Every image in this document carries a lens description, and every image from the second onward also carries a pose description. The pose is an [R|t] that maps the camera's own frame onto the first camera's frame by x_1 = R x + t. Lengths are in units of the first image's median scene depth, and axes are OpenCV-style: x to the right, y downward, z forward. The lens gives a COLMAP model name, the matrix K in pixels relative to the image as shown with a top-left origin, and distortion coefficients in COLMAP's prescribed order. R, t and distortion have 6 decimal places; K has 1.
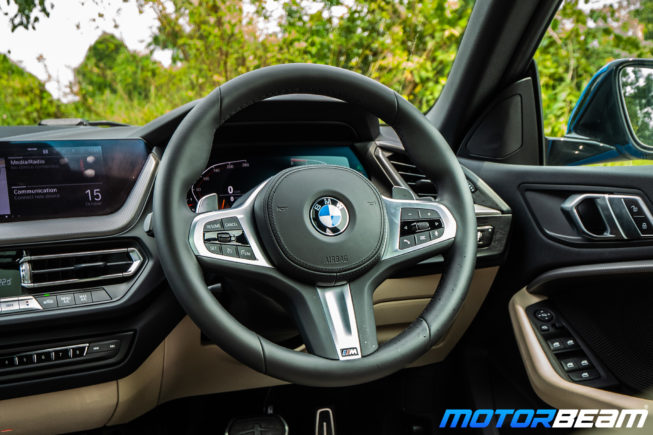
lens RADIAL K [[679.6, 0, 326.5], [0, 679.6, 217.5], [0, 0, 1]] dist [-0.003617, -0.013882]
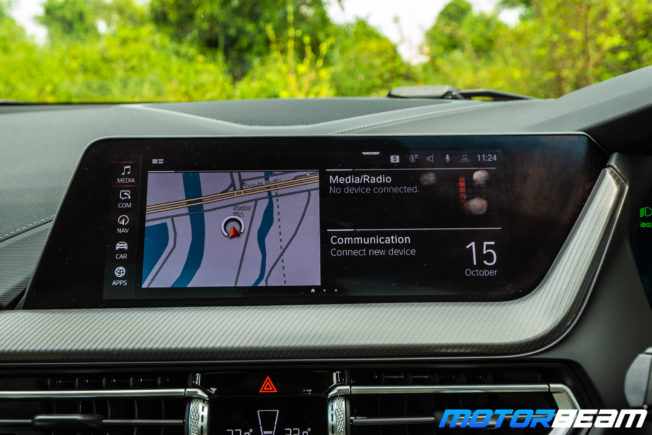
lens RADIAL K [[678.5, 0, 326.0], [0, 678.5, 217.5], [0, 0, 1]] dist [-0.003617, -0.013882]
pose [[0.882722, 0.090674, -0.461064, -0.221978], [-0.064194, 0.995276, 0.072833, -0.086287], [0.465491, -0.034694, 0.884373, 0.527475]]
